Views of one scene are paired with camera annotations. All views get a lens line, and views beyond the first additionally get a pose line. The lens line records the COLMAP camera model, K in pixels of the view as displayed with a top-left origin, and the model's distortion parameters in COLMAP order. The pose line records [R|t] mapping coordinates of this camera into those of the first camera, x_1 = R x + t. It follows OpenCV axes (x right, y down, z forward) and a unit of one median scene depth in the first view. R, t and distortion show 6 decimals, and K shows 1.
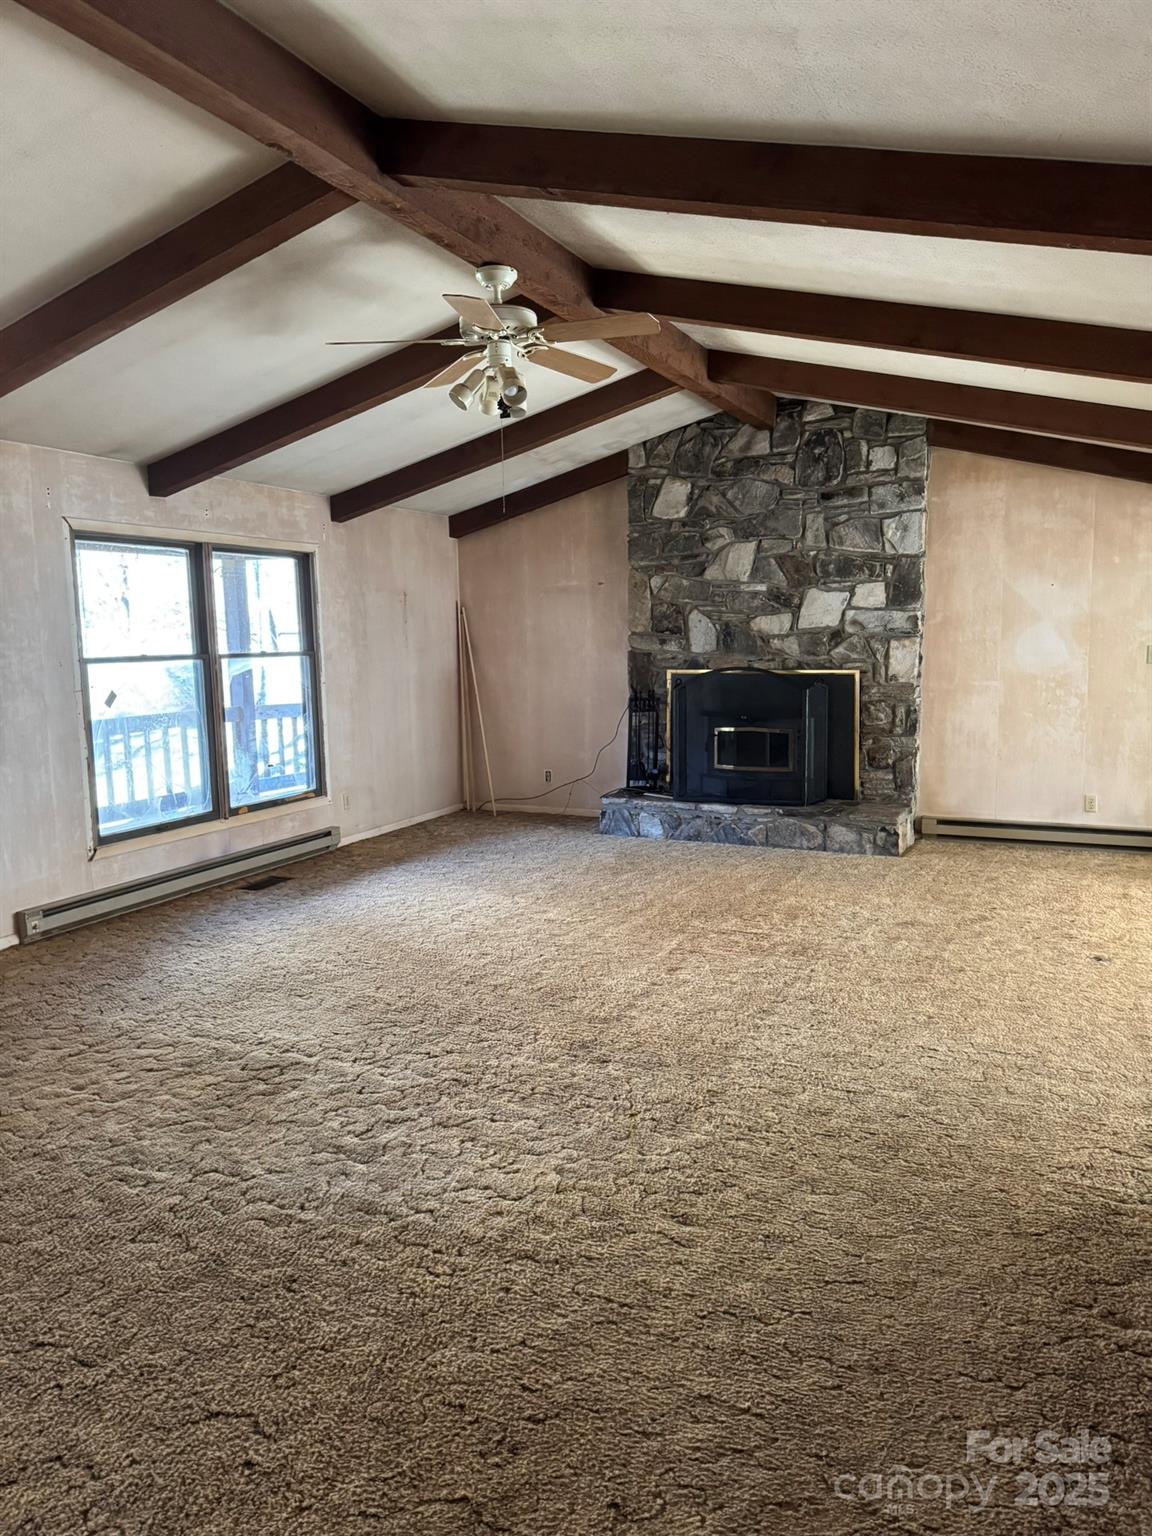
lens RADIAL K [[1091.9, 0, 568.0], [0, 1091.9, 769.0], [0, 0, 1]] dist [0.091096, -0.007900]
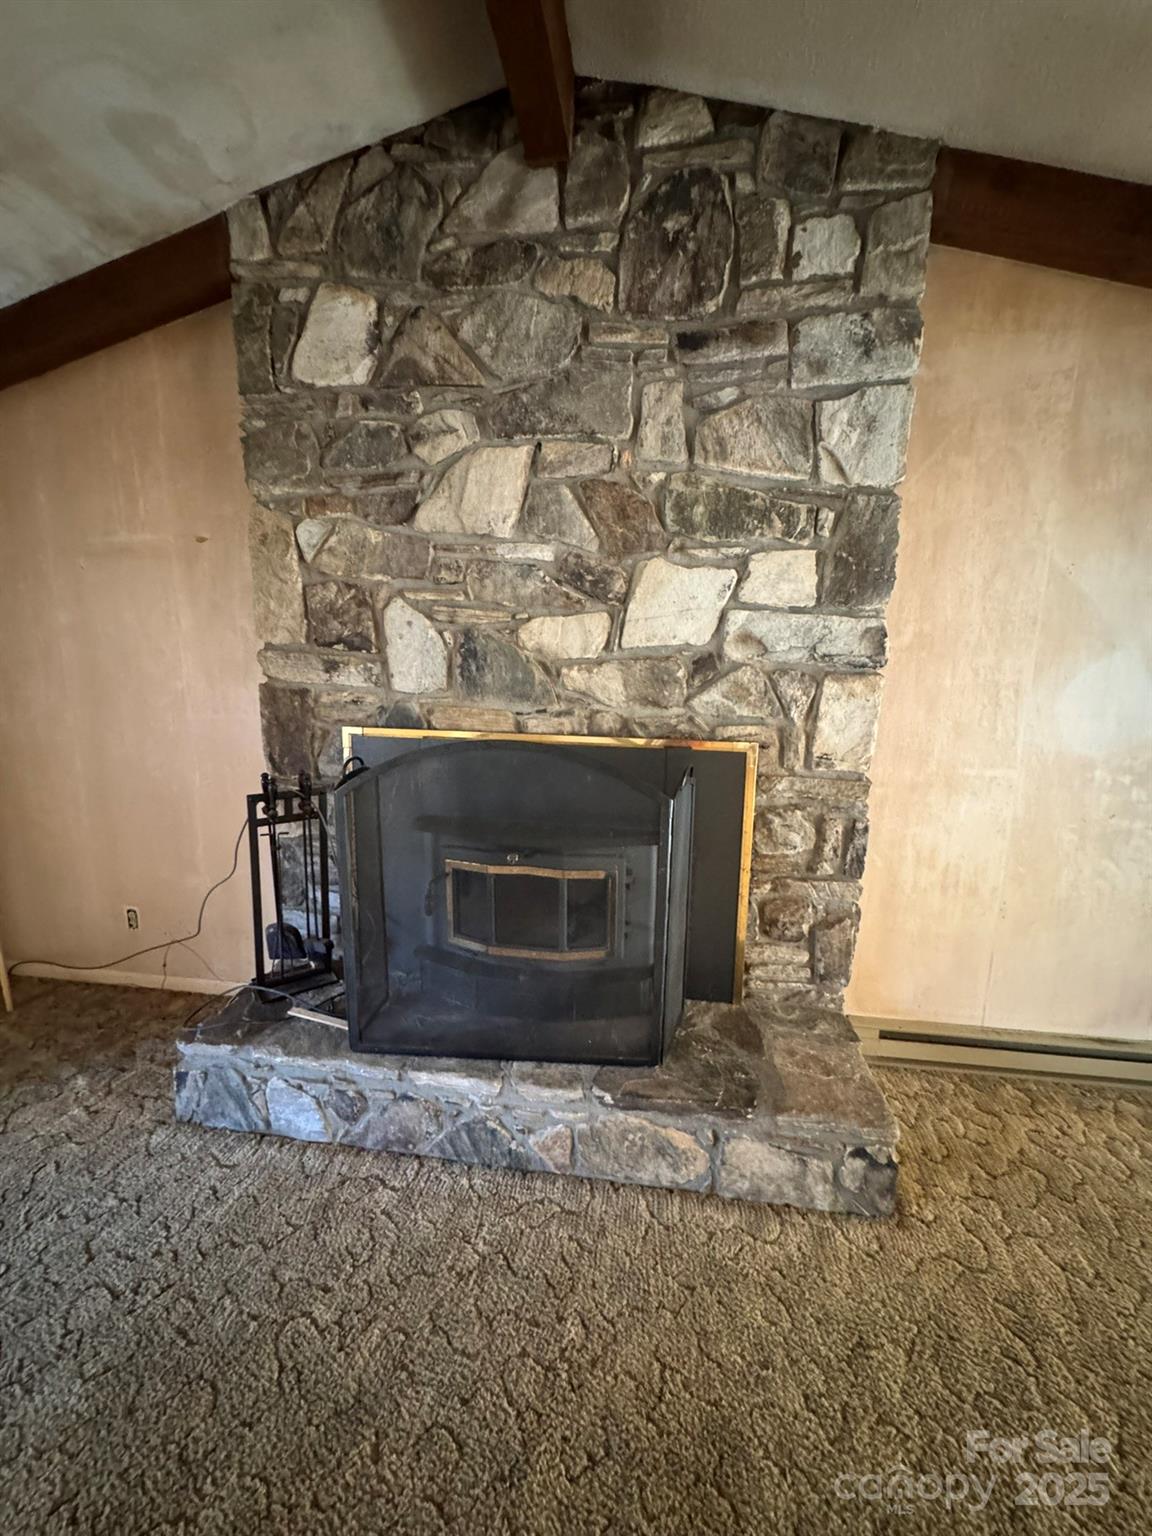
lens RADIAL K [[616.4, 0, 574.4], [0, 616.4, 766.4], [0, 0, 1]] dist [0.001879, 0.000211]
pose [[0.953960, -0.026202, 0.298789, 0.113339], [0.007944, 0.998035, 0.062158, -0.095589], [-0.299830, -0.056923, 0.952293, 0.766393]]
